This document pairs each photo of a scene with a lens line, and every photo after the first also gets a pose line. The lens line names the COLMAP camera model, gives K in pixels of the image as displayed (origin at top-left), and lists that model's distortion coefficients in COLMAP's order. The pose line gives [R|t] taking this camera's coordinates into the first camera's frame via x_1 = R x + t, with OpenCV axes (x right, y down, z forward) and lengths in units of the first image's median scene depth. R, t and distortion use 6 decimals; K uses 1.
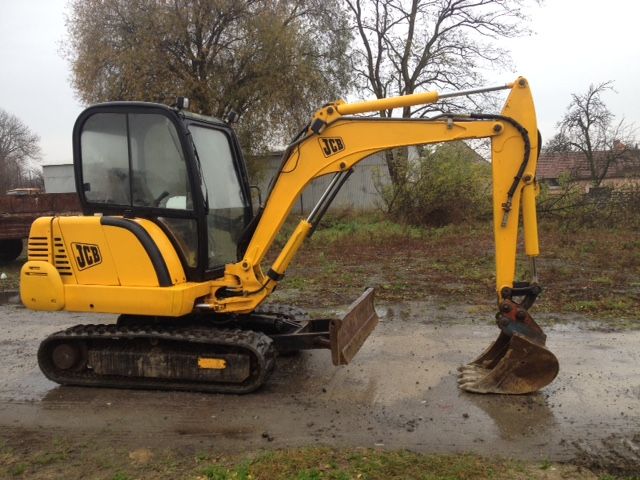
lens RADIAL K [[646.6, 0, 320.5], [0, 646.6, 237.6], [0, 0, 1]] dist [0.021146, 0.000000]
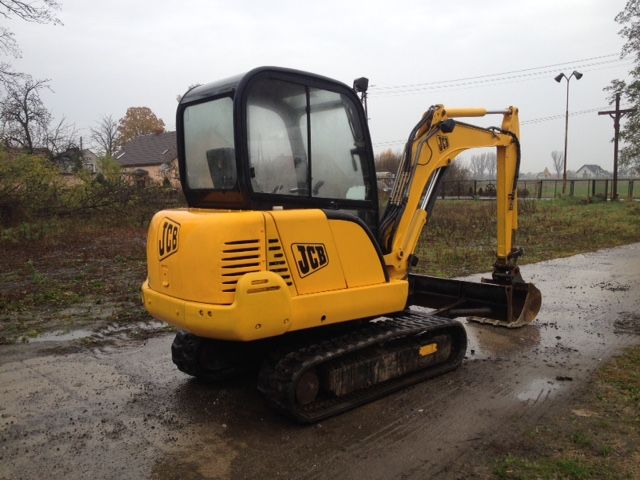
lens RADIAL K [[646.6, 0, 320.6], [0, 646.6, 242.5], [0, 0, 1]] dist [0.021146, 0.000000]
pose [[0.508745, -0.062770, 0.858626, -1.034275], [0.055039, 0.997670, 0.040323, -0.023257], [-0.859156, 0.026743, 0.511014, 0.569230]]
